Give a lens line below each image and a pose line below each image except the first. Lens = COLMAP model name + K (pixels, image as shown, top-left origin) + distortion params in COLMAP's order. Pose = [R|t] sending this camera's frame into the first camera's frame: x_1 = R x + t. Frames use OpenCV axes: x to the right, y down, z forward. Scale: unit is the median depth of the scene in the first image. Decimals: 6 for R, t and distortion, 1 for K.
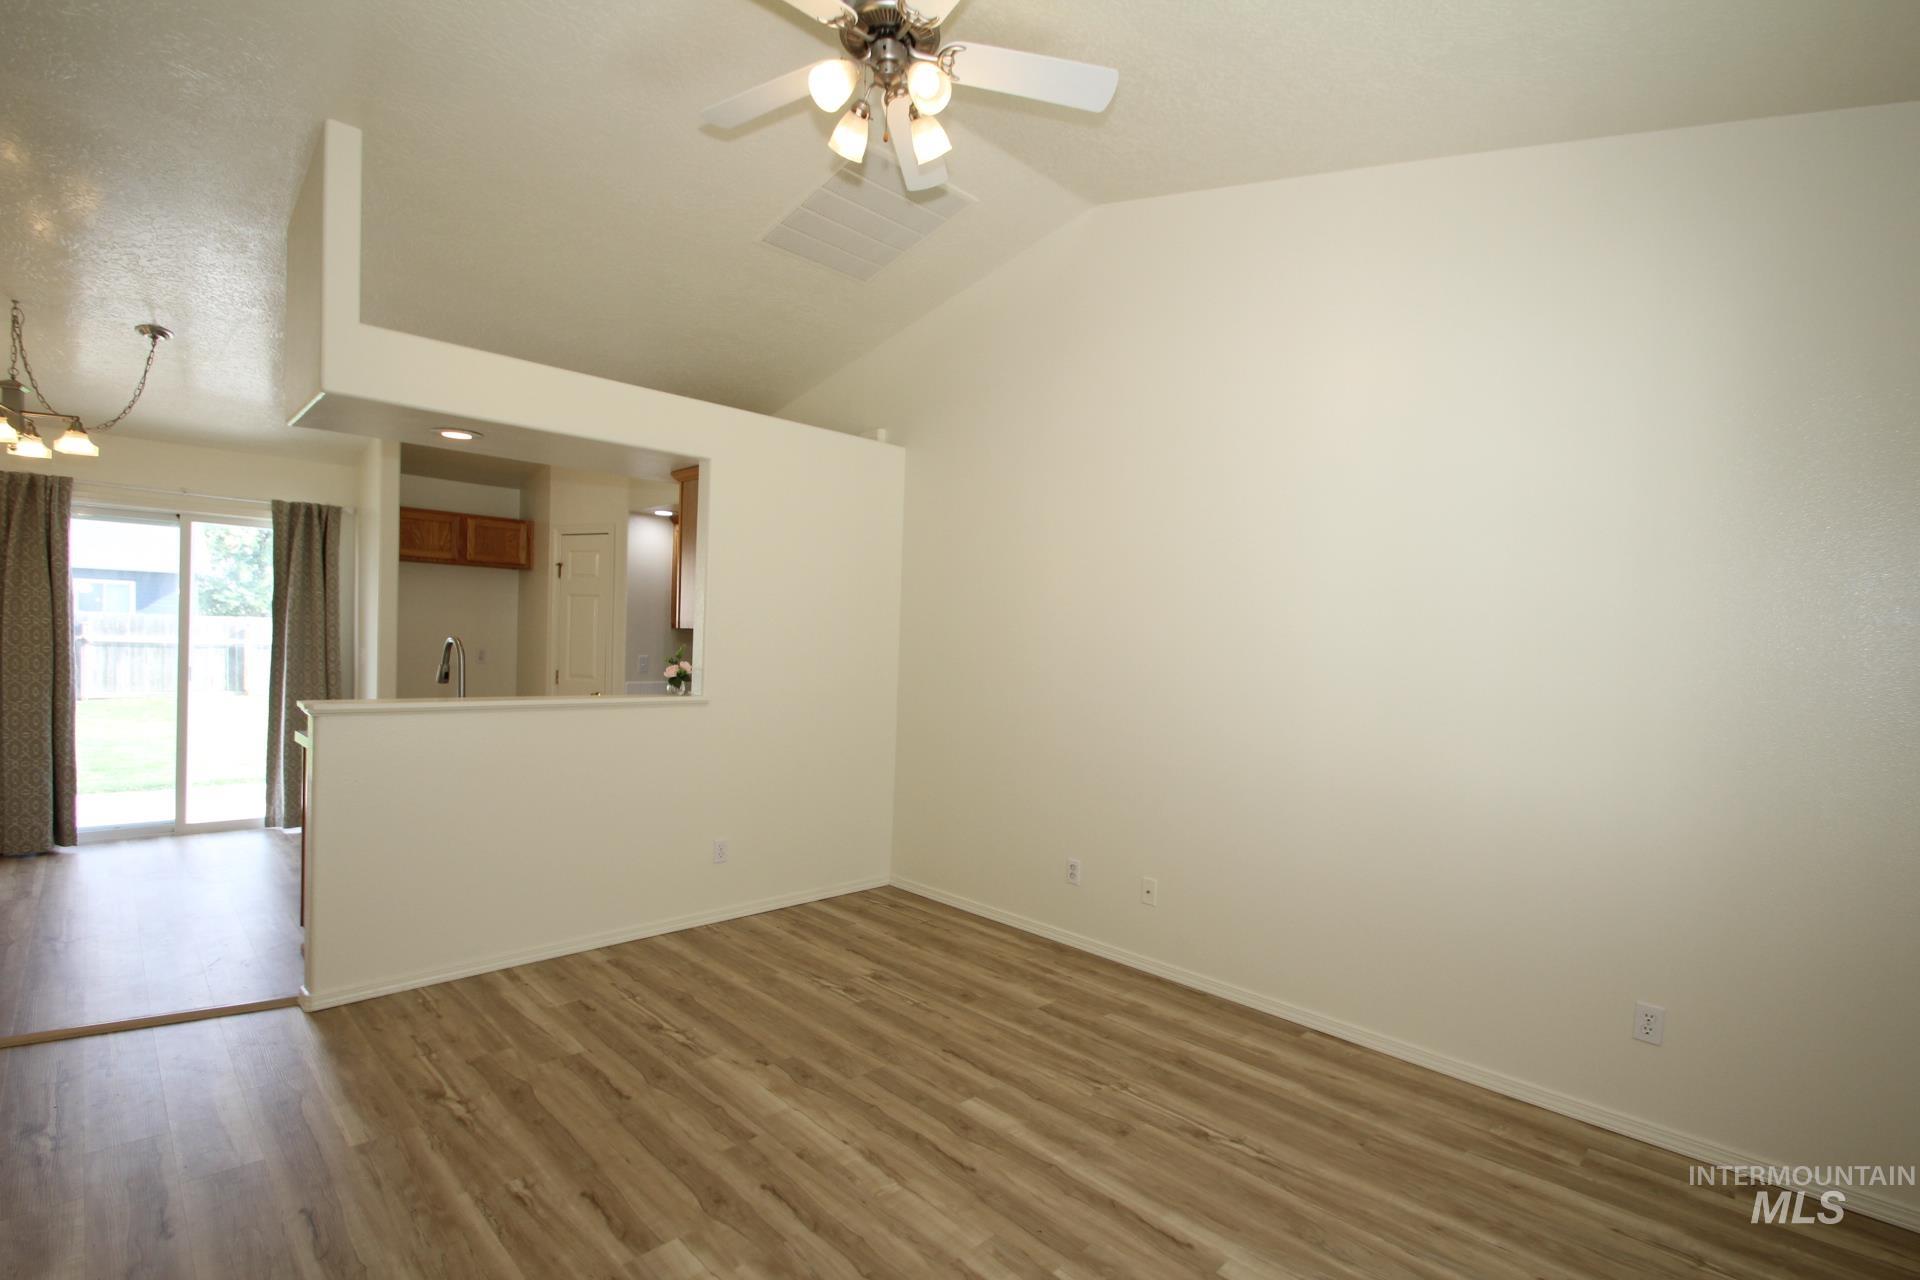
lens RADIAL K [[891.4, 0, 955.5], [0, 891.4, 668.8], [0, 0, 1]] dist [0.029835, -0.028549]
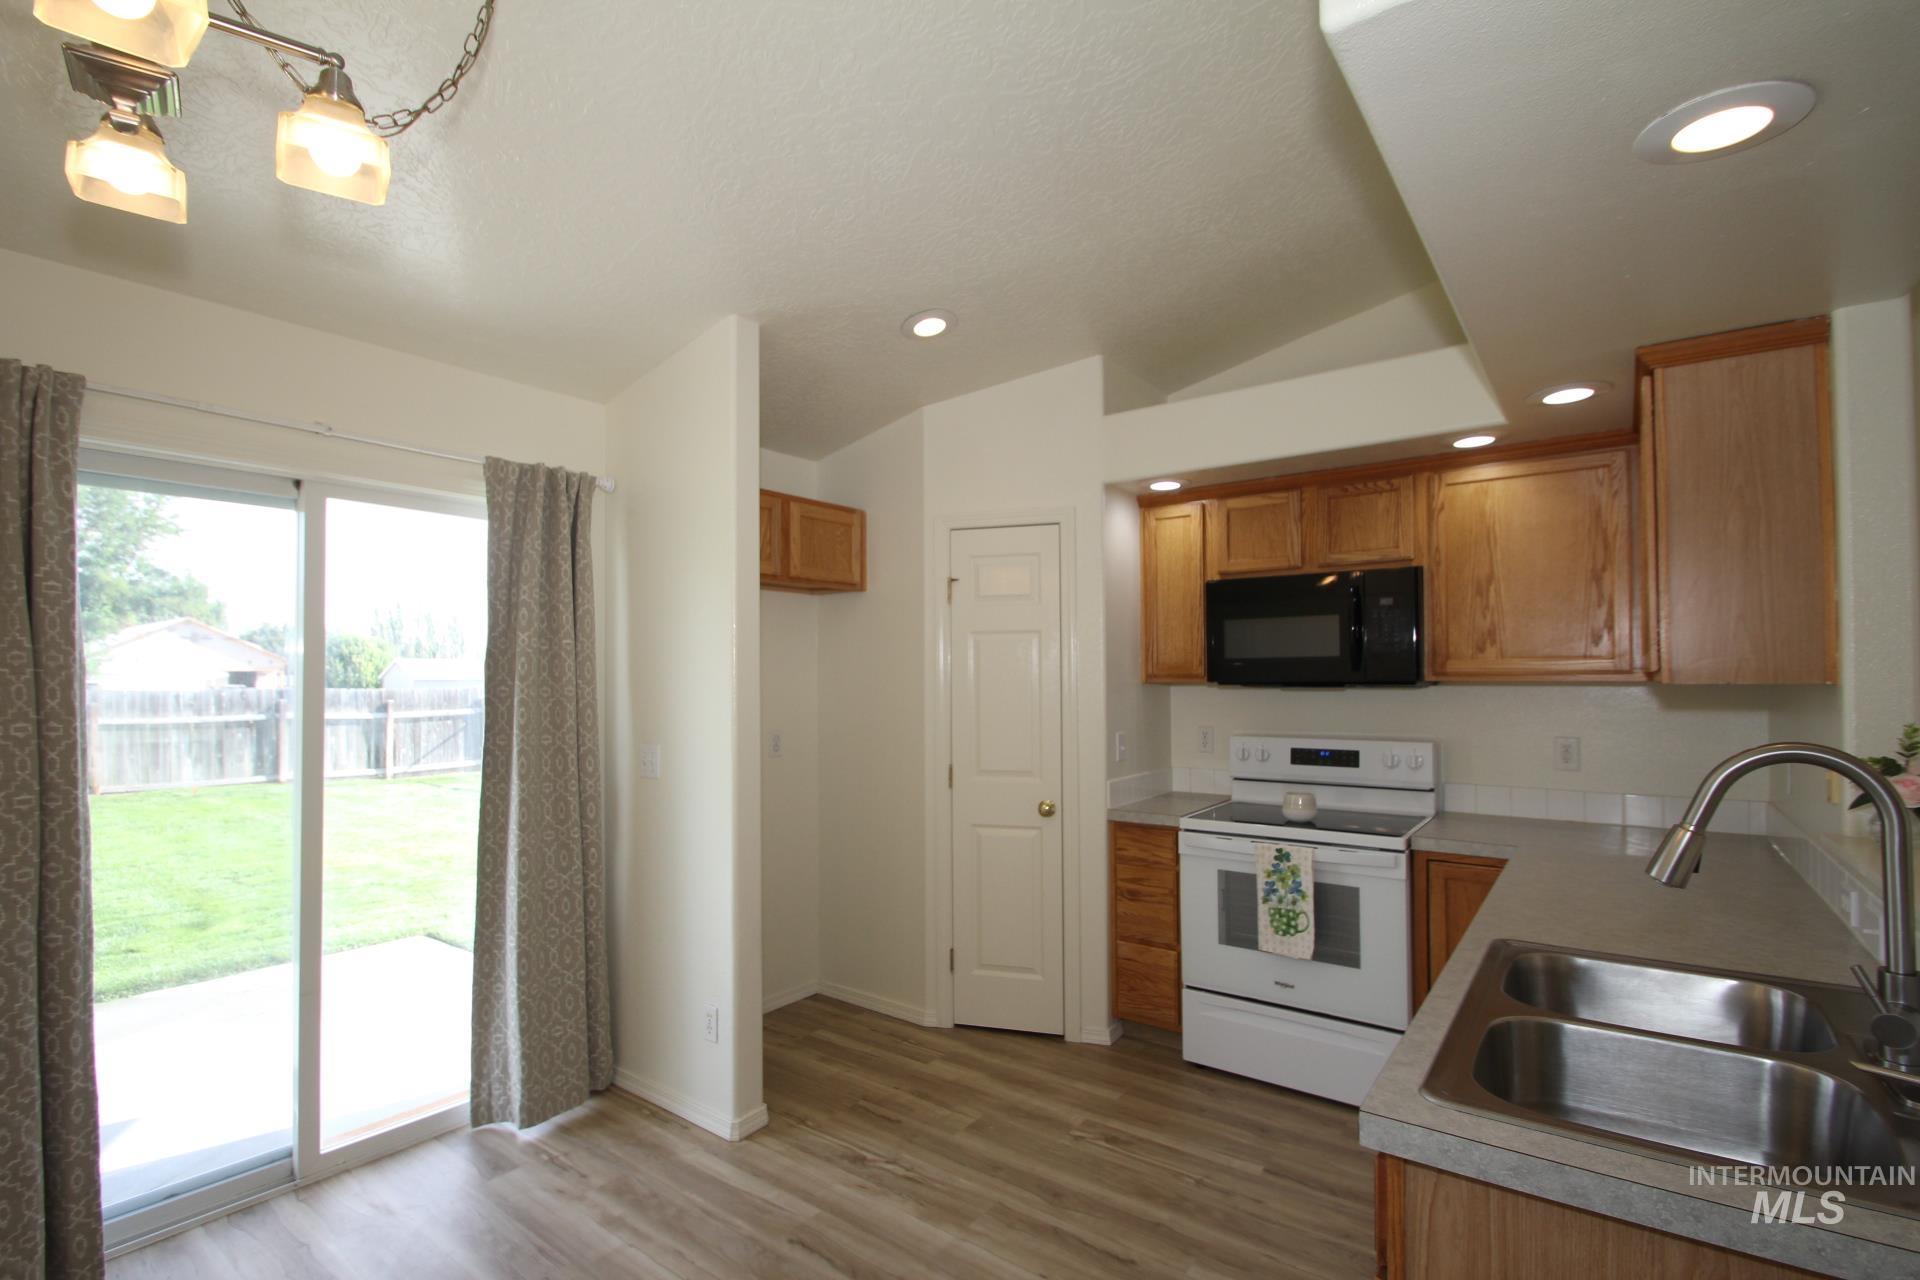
lens RADIAL K [[890.3, 0, 940.3], [0, 890.3, 666.8], [0, 0, 1]] dist [0.011100, -0.014393]
pose [[0.988047, -0.037697, 0.149475, -0.884182], [0.044357, 0.998155, -0.041473, -0.062014], [-0.147636, 0.047608, 0.987895, 0.722083]]
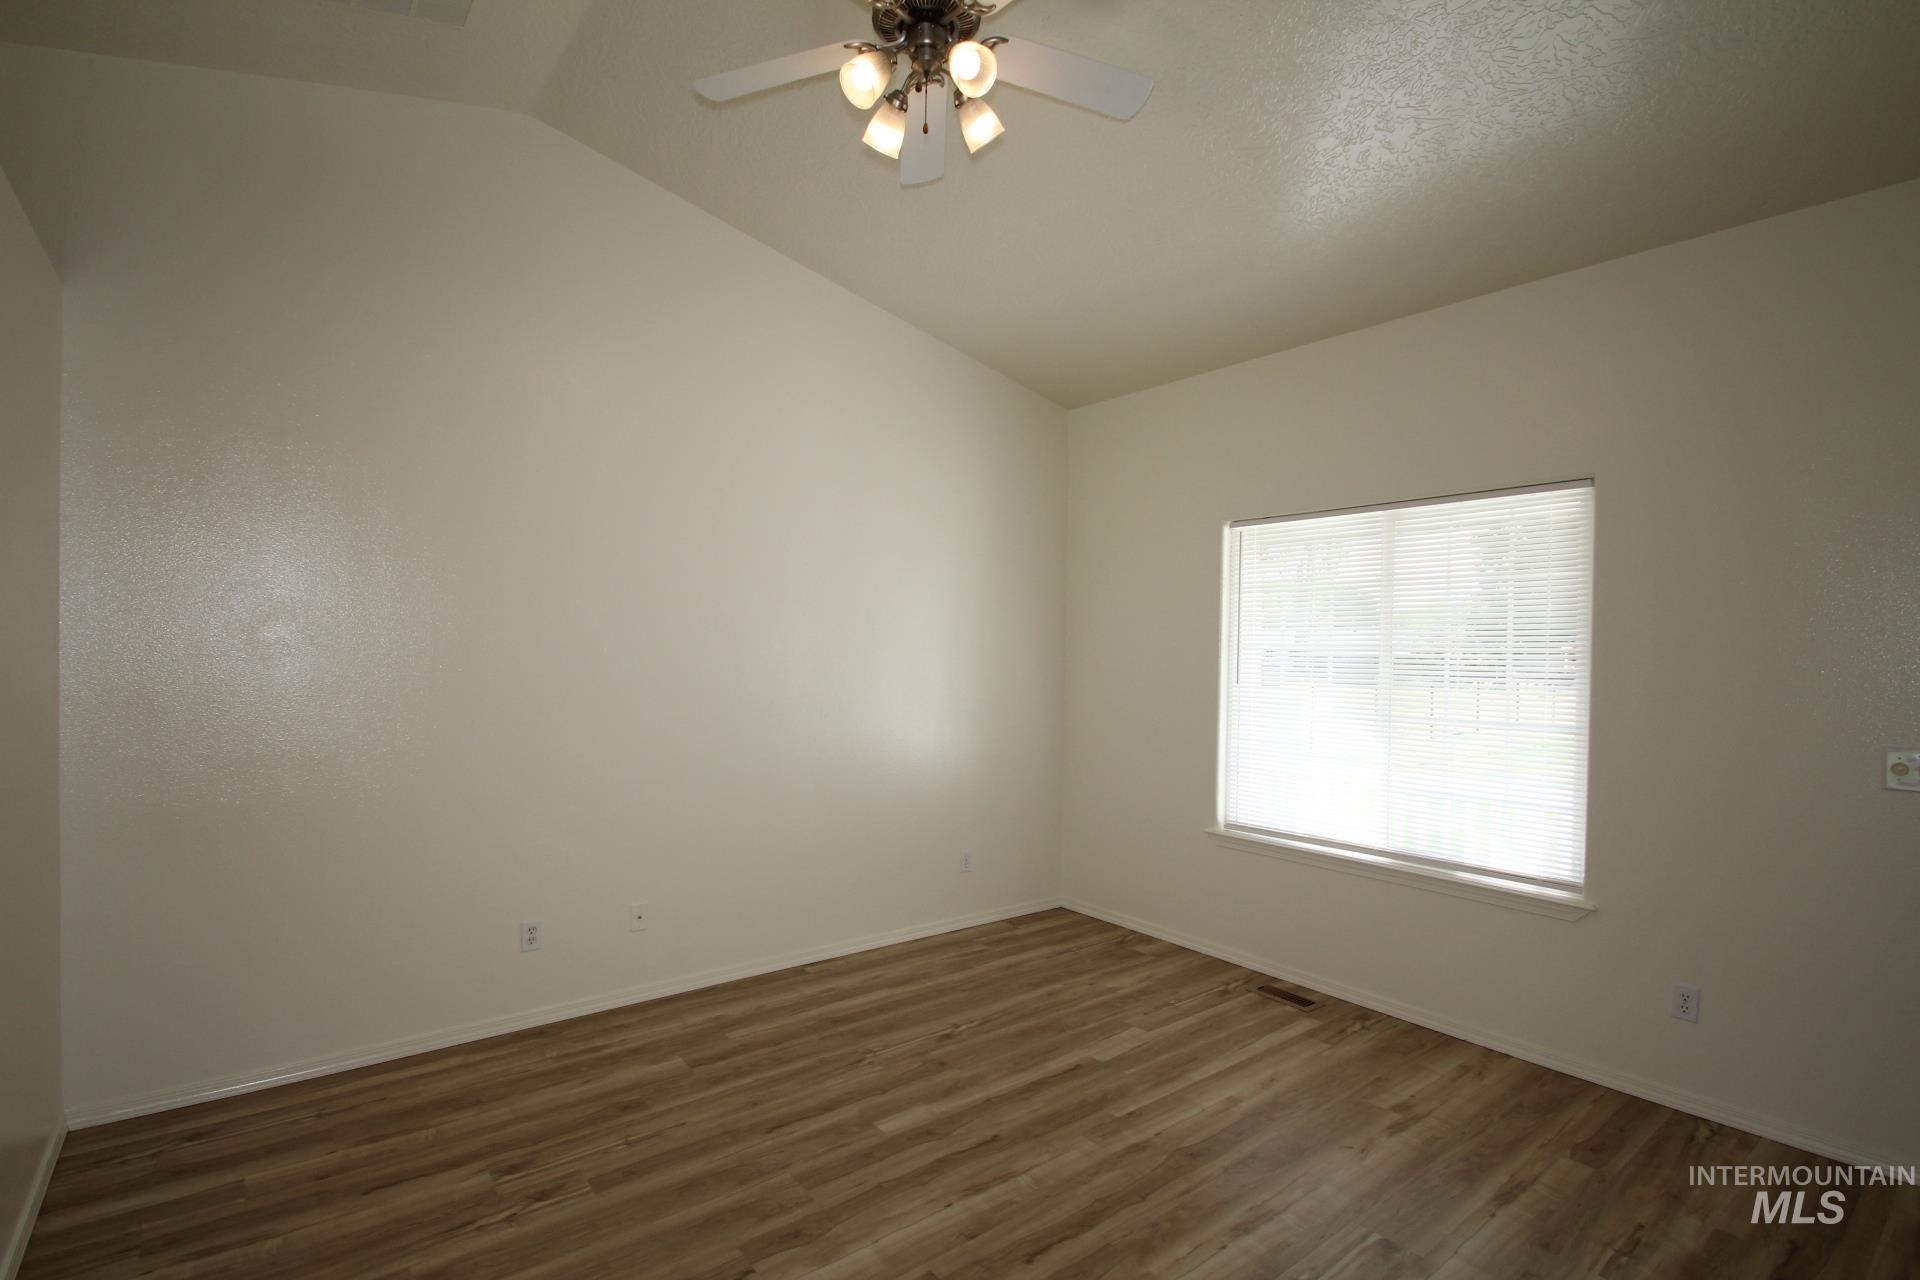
lens RADIAL K [[890.3, 0, 940.3], [0, 890.3, 666.8], [0, 0, 1]] dist [0.011100, -0.014393]
pose [[0.108784, -0.048941, 0.992860, -0.664765], [0.016392, 0.998740, 0.047435, -0.050258], [-0.993930, 0.011115, 0.109449, 0.587461]]
